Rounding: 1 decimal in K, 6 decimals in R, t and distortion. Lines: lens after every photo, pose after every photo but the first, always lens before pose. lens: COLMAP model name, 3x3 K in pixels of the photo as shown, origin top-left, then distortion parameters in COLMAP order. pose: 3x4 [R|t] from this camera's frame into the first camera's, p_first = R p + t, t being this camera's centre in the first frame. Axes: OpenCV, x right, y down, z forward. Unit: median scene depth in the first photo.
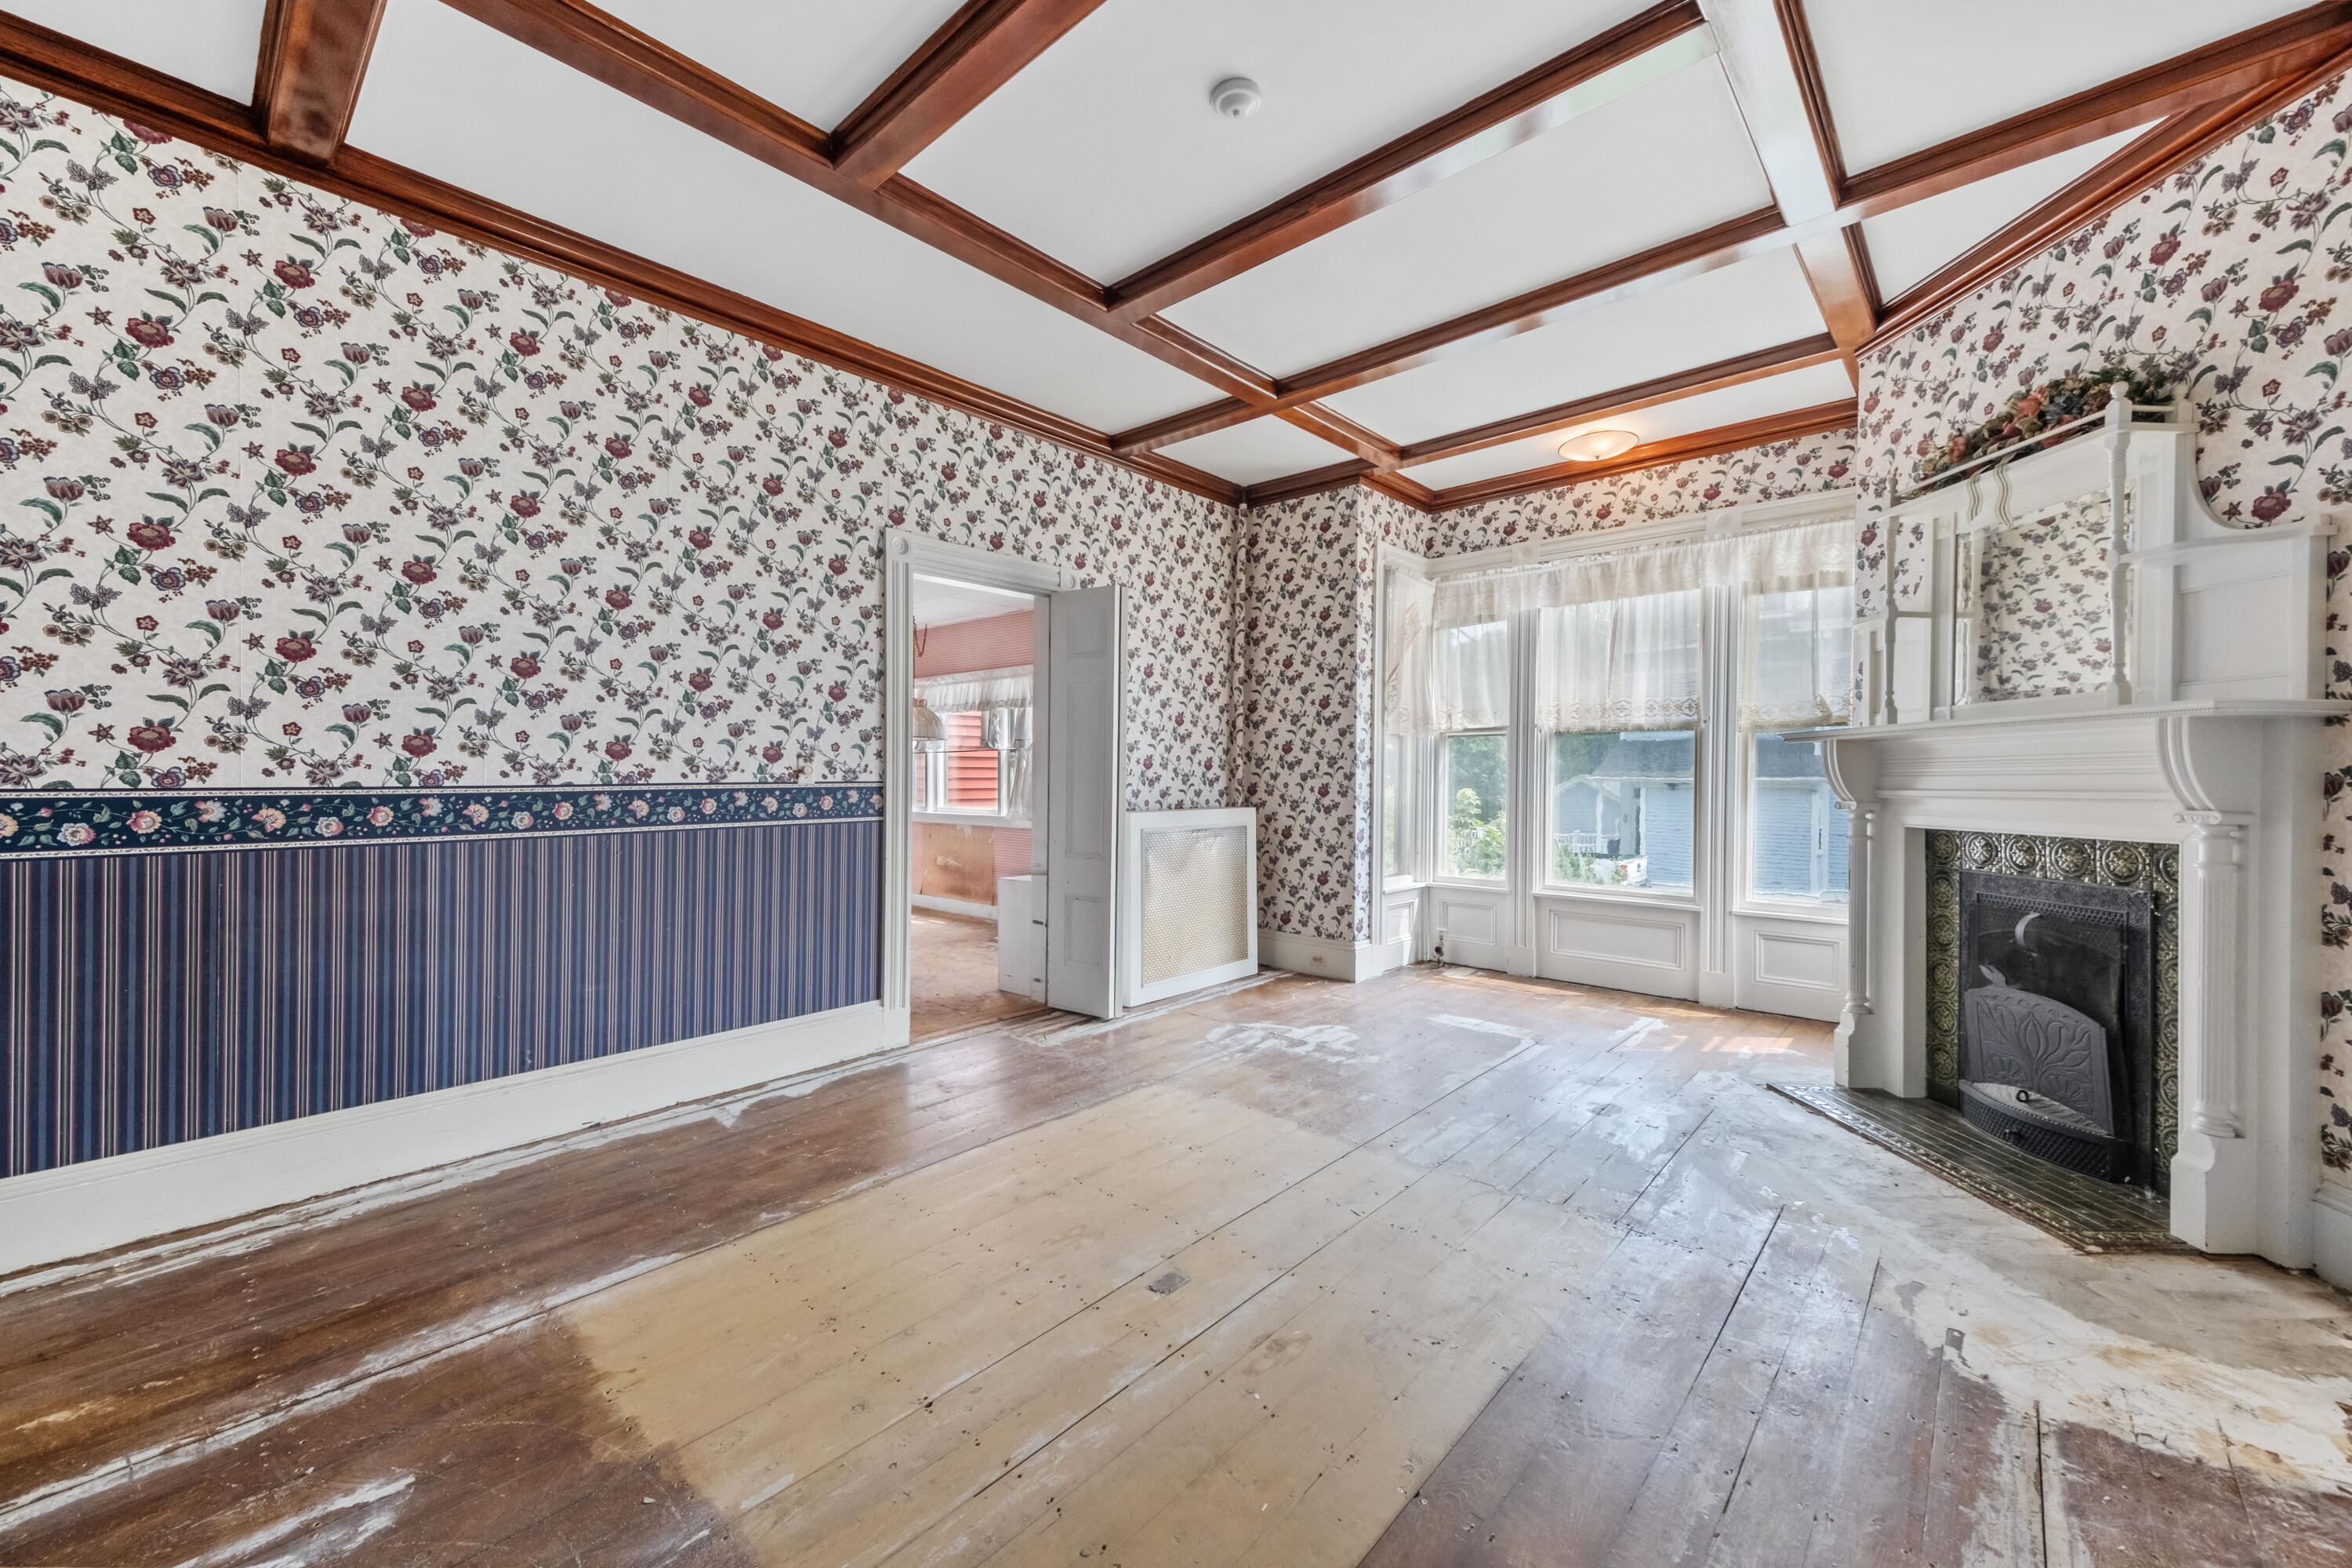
lens RADIAL K [[899.2, 0, 1176.1], [0, 899.2, 783.3], [0, 0, 1]] dist [0.003539, 0.000067]
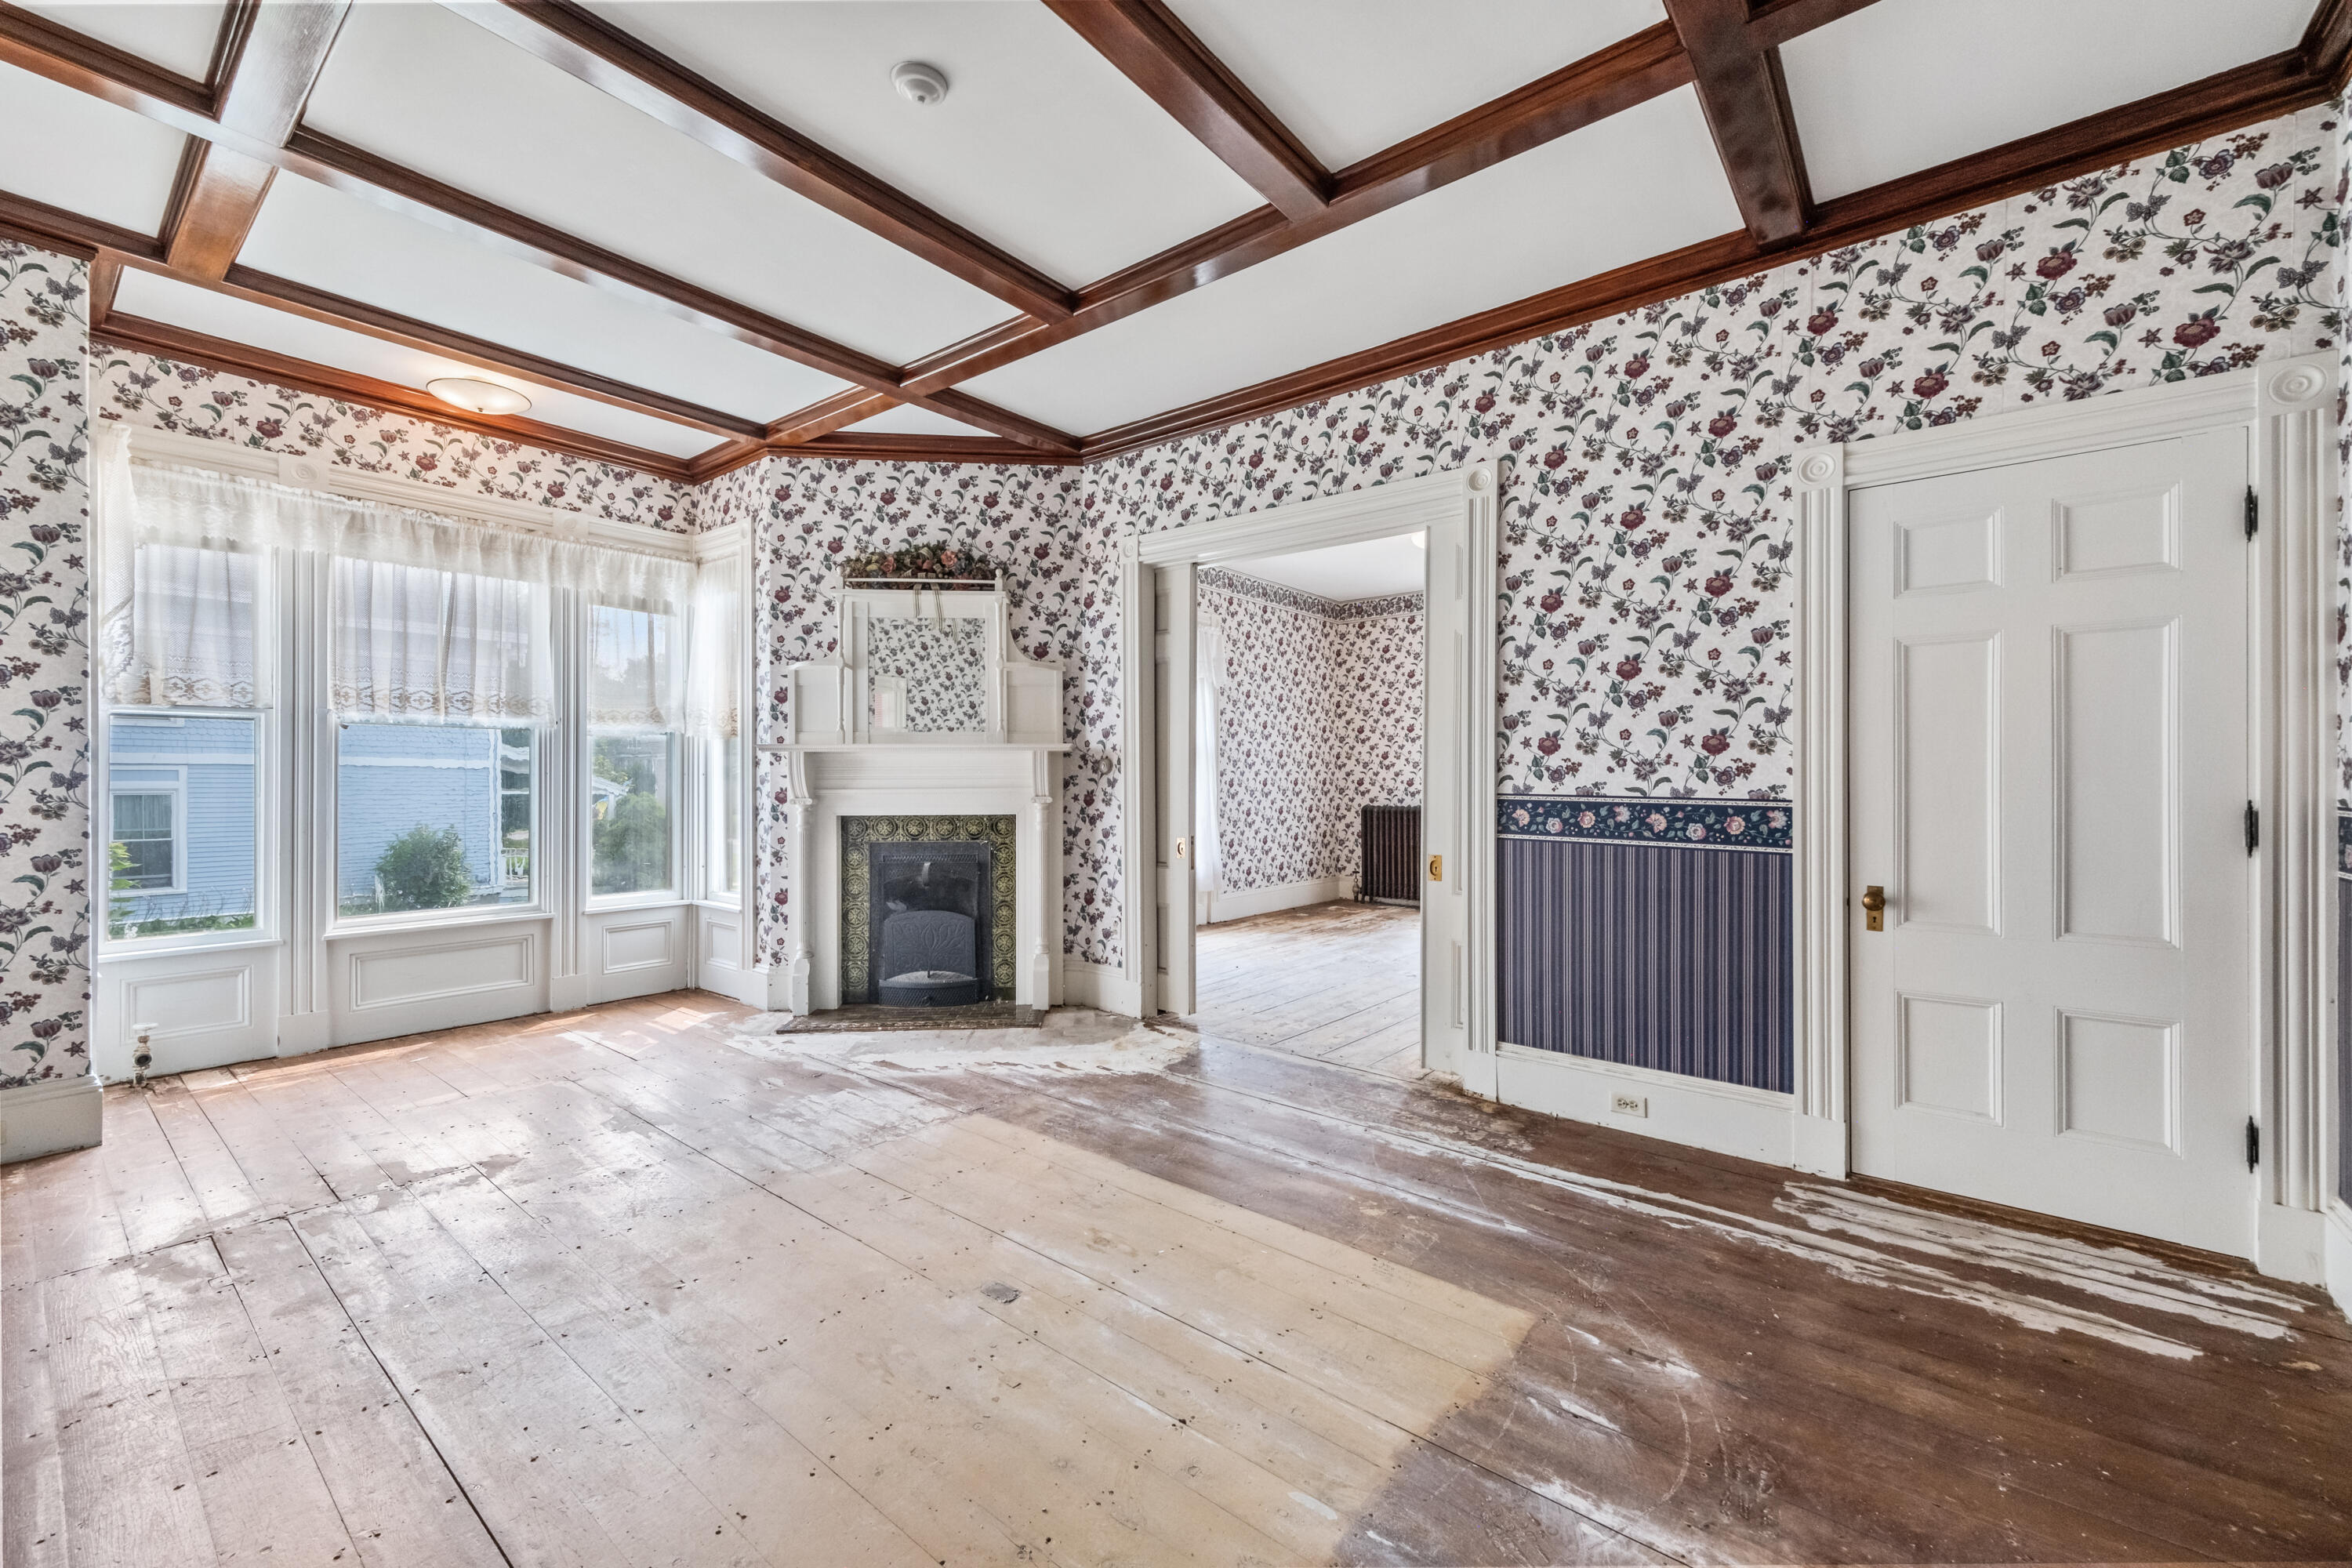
lens RADIAL K [[941.9, 0, 1175.1], [0, 941.9, 776.2], [0, 0, 1]] dist [-0.000347, -0.000038]
pose [[-0.066221, 0.002916, 0.997801, -0.811813], [0.007063, 0.999972, -0.002454, -0.005974], [-0.997780, 0.006885, -0.066240, 0.674170]]
